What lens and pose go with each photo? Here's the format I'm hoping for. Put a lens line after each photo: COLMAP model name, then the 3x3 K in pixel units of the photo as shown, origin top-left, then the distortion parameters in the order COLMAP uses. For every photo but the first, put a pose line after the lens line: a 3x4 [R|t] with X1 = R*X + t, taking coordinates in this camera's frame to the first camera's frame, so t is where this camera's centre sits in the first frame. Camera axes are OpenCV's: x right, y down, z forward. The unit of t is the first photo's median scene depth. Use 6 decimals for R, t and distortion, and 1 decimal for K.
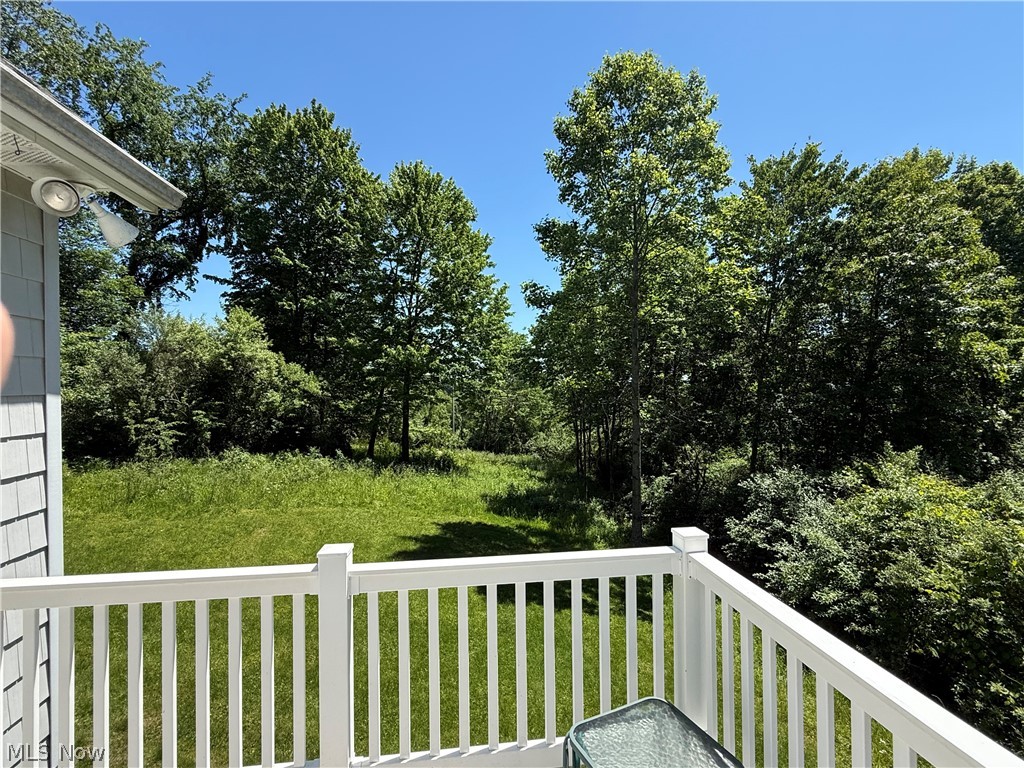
lens RADIAL K [[481.6, 0, 513.0], [0, 481.6, 385.8], [0, 0, 1]] dist [0.000349, -0.000188]
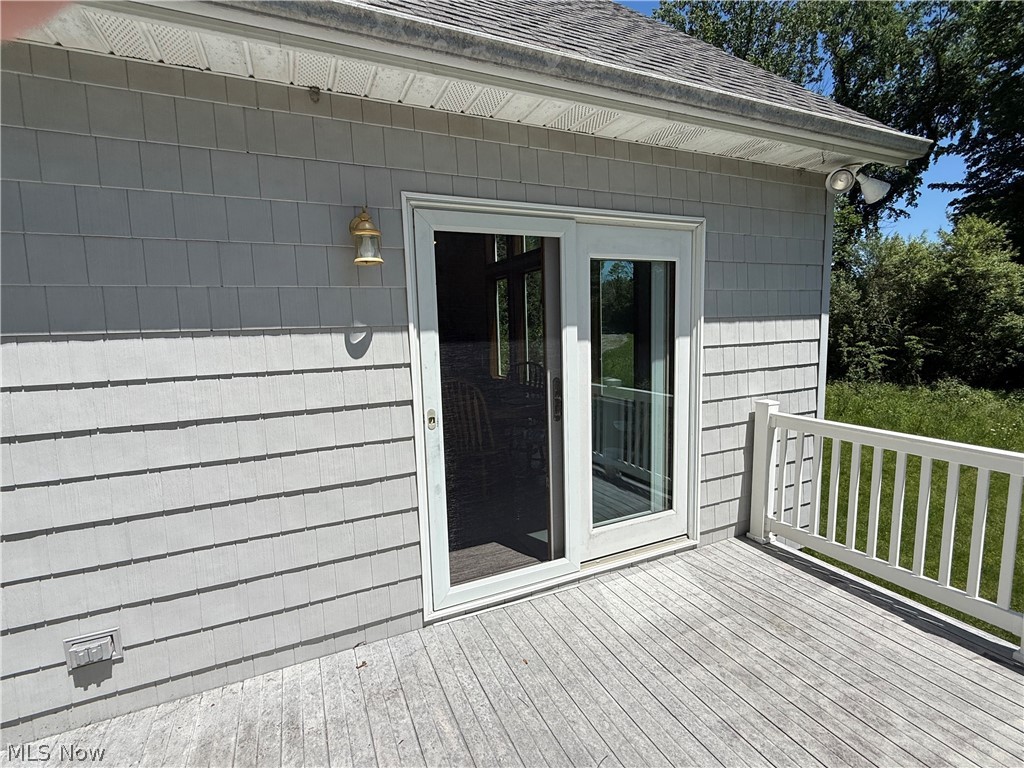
lens RADIAL K [[481.6, 0, 513.0], [0, 481.6, 385.8], [0, 0, 1]] dist [0.000349, -0.000188]
pose [[0.303709, 0.118377, -0.945382, 0.018941], [0.026342, 0.990829, 0.132530, 0.001364], [0.952401, -0.065154, 0.297805, -0.036112]]
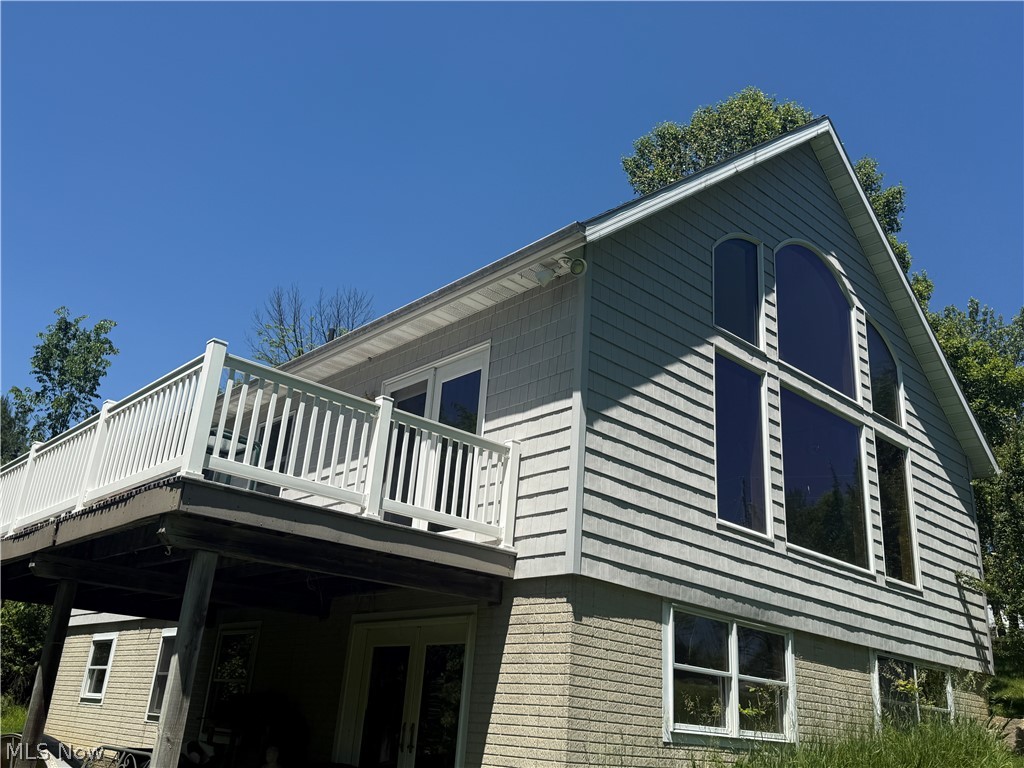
lens RADIAL K [[886.7, 0, 510.4], [0, 886.7, 387.2], [0, 0, 1]] dist [0.126716, -0.228275]
pose [[-0.815432, -0.251412, -0.521405, 0.123232], [-0.063153, 0.934018, -0.351600, 0.178817], [0.575398, -0.253778, -0.777505, 0.505588]]
